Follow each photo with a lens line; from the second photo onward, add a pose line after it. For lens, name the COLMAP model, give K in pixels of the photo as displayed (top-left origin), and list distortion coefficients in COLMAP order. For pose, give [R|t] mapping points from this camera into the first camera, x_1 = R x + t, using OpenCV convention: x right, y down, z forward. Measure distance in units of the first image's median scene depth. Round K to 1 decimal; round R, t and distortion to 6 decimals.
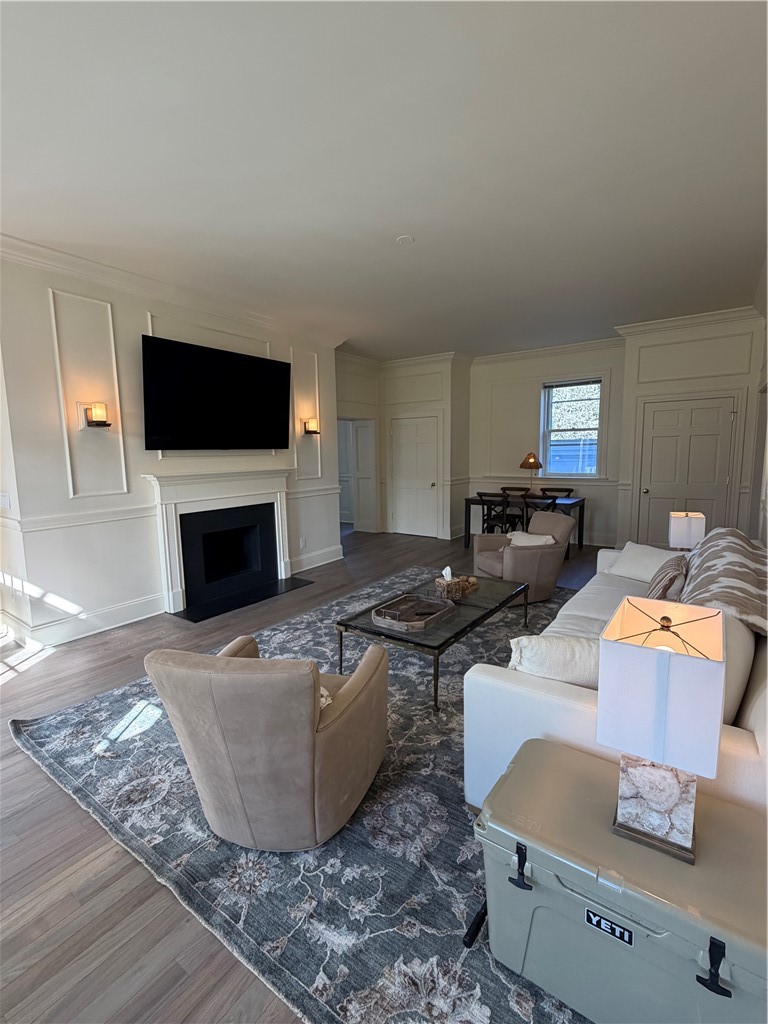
lens RADIAL K [[468.5, 0, 384.9], [0, 468.5, 507.6], [0, 0, 1]] dist [-0.000230, -0.000009]
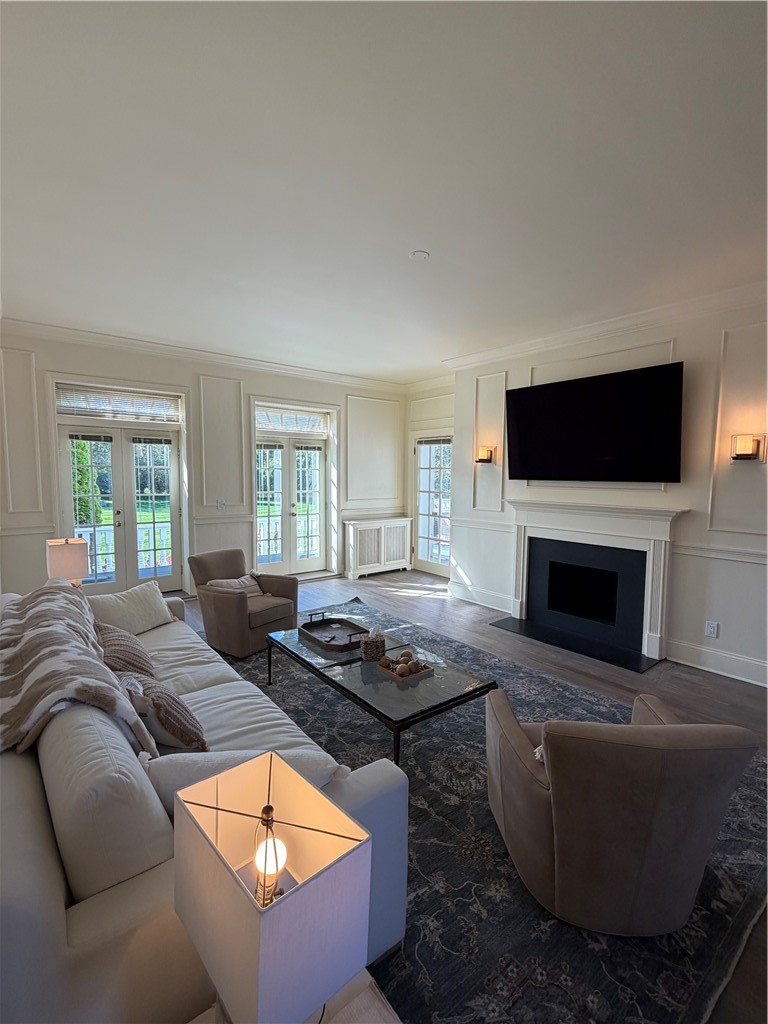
lens RADIAL K [[468.5, 0, 386.1], [0, 468.5, 515.7], [0, 0, 1]] dist [-0.000230, -0.000009]
pose [[-0.292342, 0.091854, -0.951892, 0.754726], [-0.124525, 0.983245, 0.133123, -0.146822], [0.948172, 0.157452, -0.276006, 1.003164]]
